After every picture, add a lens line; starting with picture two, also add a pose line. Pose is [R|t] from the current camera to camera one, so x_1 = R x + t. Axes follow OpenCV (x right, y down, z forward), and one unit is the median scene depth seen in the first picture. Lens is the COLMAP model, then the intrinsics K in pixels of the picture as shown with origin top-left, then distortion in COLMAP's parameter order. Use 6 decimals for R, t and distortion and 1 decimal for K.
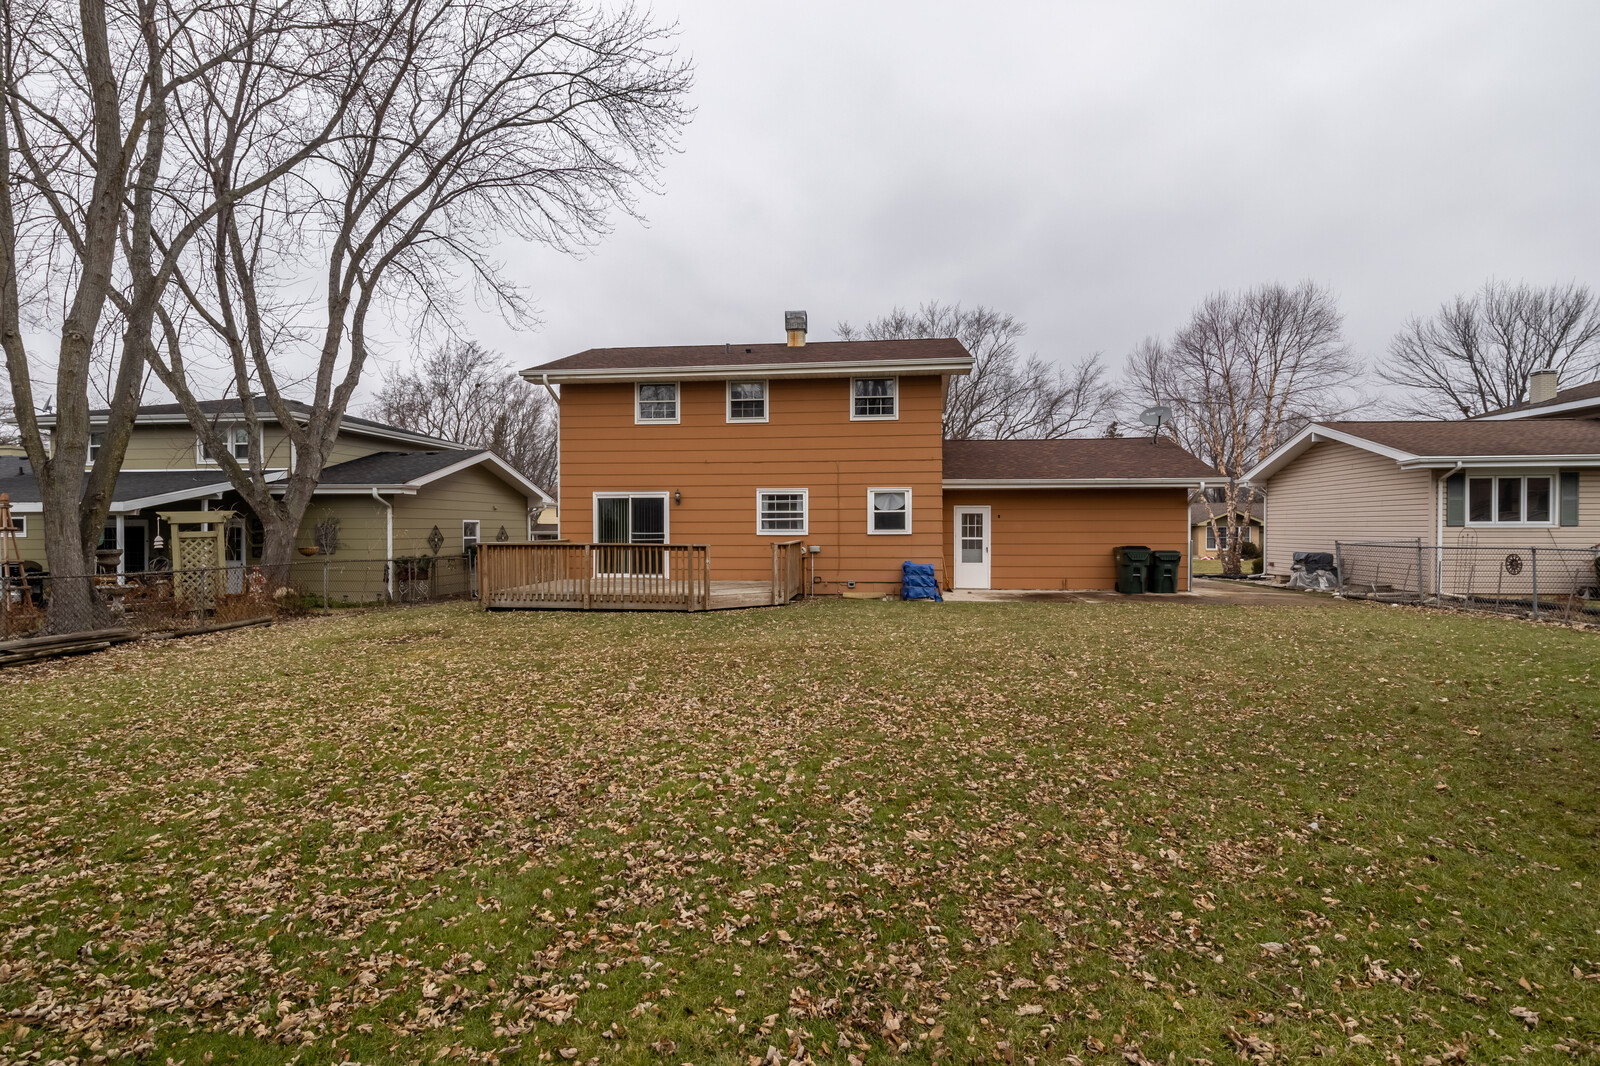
lens RADIAL K [[804.3, 0, 799.2], [0, 804.3, 523.1], [0, 0, 1]] dist [-0.002503, -0.000888]
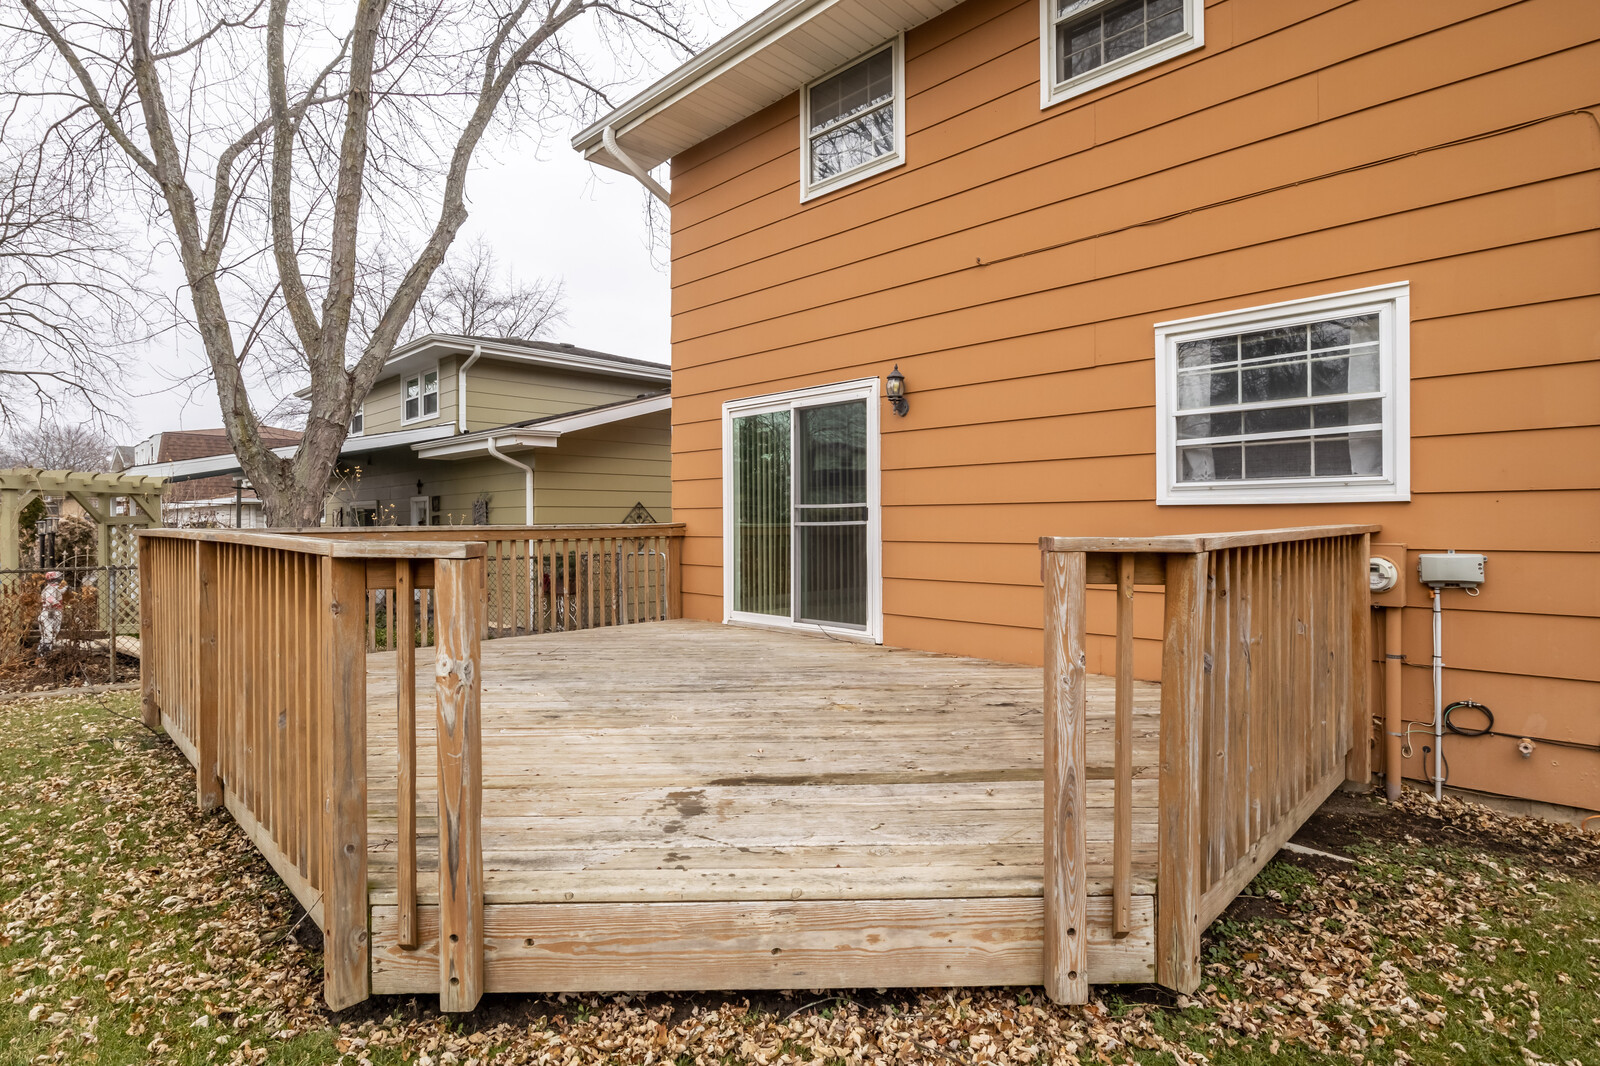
lens RADIAL K [[804.3, 0, 799.2], [0, 804.3, 523.1], [0, 0, 1]] dist [-0.002503, -0.000888]
pose [[0.785850, -0.002623, -0.618411, 0.015078], [0.008360, 0.999945, 0.006382, 0.017739], [0.618360, -0.010185, 0.785829, 0.726352]]
